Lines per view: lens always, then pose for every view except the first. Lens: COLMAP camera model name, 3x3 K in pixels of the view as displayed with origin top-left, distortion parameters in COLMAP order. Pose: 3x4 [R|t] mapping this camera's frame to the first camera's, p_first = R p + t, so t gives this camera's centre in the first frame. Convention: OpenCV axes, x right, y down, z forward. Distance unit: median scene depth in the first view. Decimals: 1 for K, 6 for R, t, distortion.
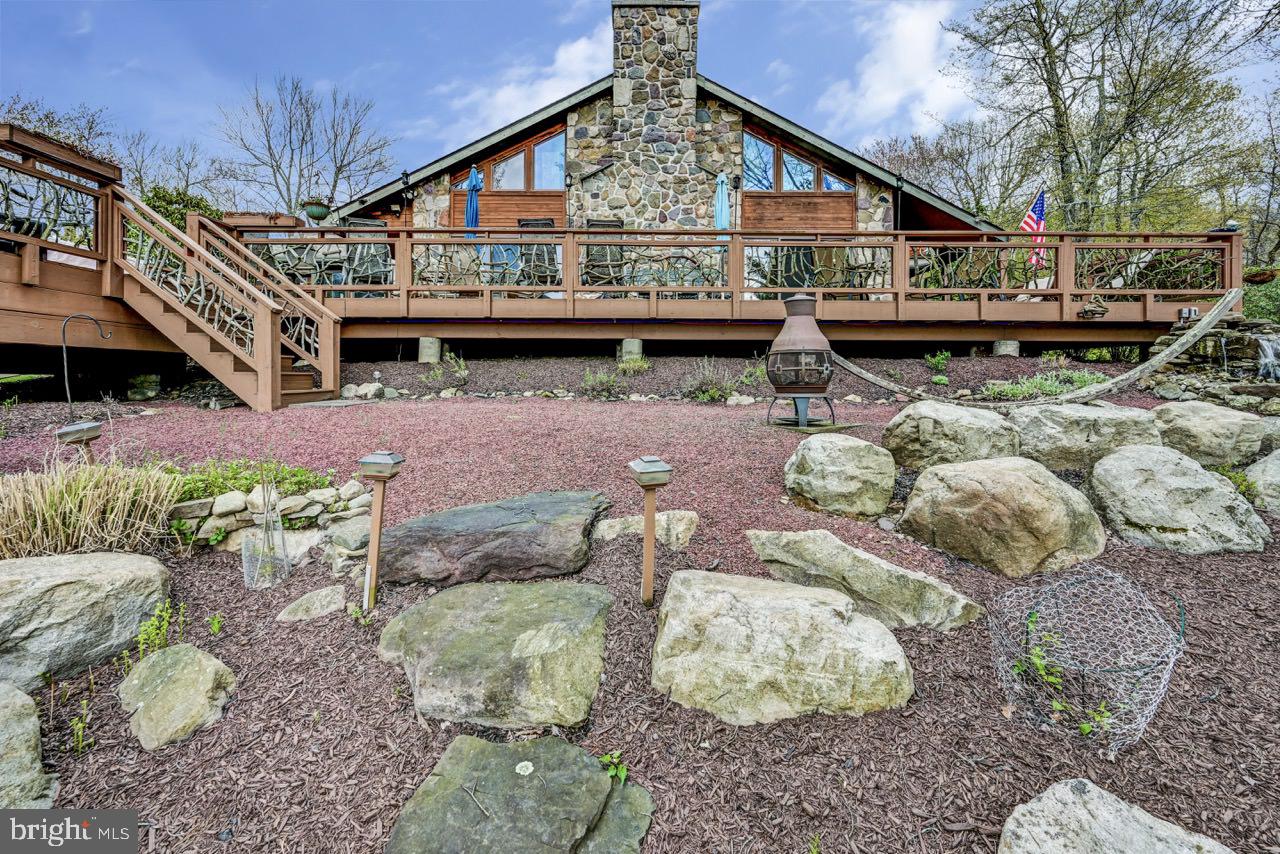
lens RADIAL K [[513.1, 0, 640.5], [0, 513.1, 385.0], [0, 0, 1]] dist [-0.003511, -0.000272]
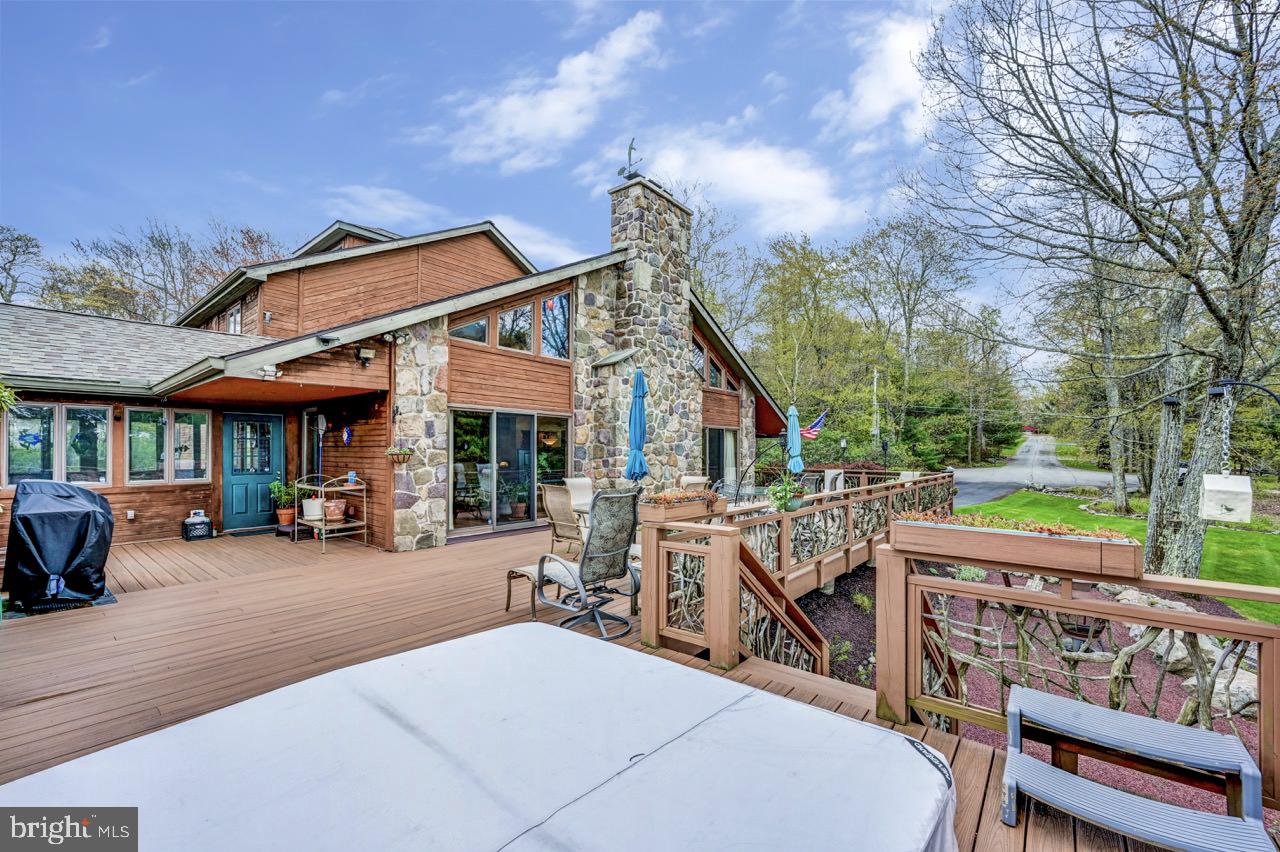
lens RADIAL K [[508.3, 0, 644.1], [0, 508.3, 457.8], [0, 0, 1]] dist [-0.002937, -0.000077]
pose [[0.651471, -0.002033, 0.758671, -0.751730], [0.008999, 0.999947, -0.005048, -0.228719], [-0.758620, 0.010116, 0.651455, 0.388160]]
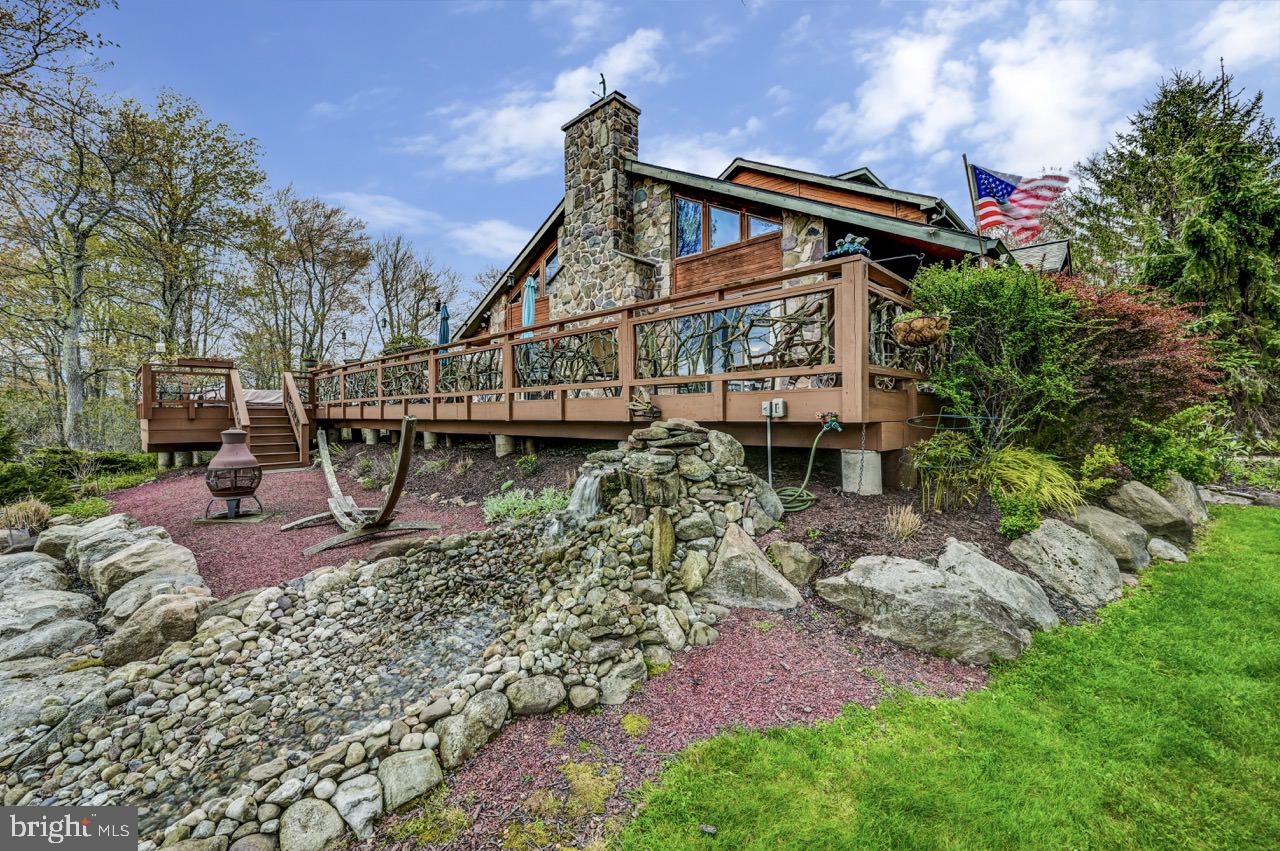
lens RADIAL K [[508.3, 0, 639.8], [0, 508.3, 427.6], [0, 0, 1]] dist [-0.002937, -0.000077]
pose [[0.722345, 0.012346, -0.691422, 0.871276], [-0.008099, 0.999923, 0.009394, -0.076586], [0.691485, -0.001186, 0.722390, 0.283969]]
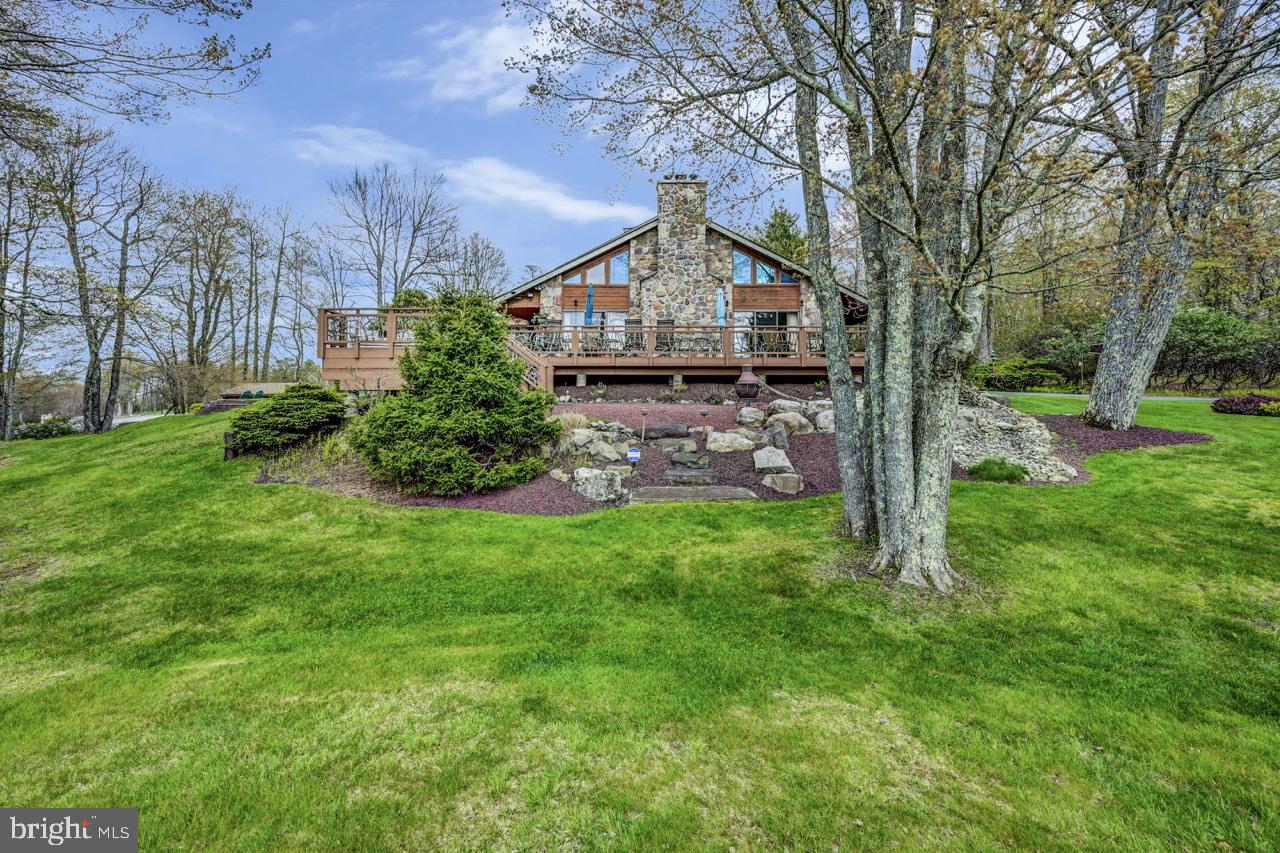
lens RADIAL K [[513.1, 0, 636.9], [0, 513.1, 384.1], [0, 0, 1]] dist [-0.003511, -0.000272]
pose [[0.999930, -0.001866, -0.011664, -0.107154], [0.001440, 0.999338, -0.036364, 0.015959], [0.011725, 0.036345, 0.999271, -0.736850]]
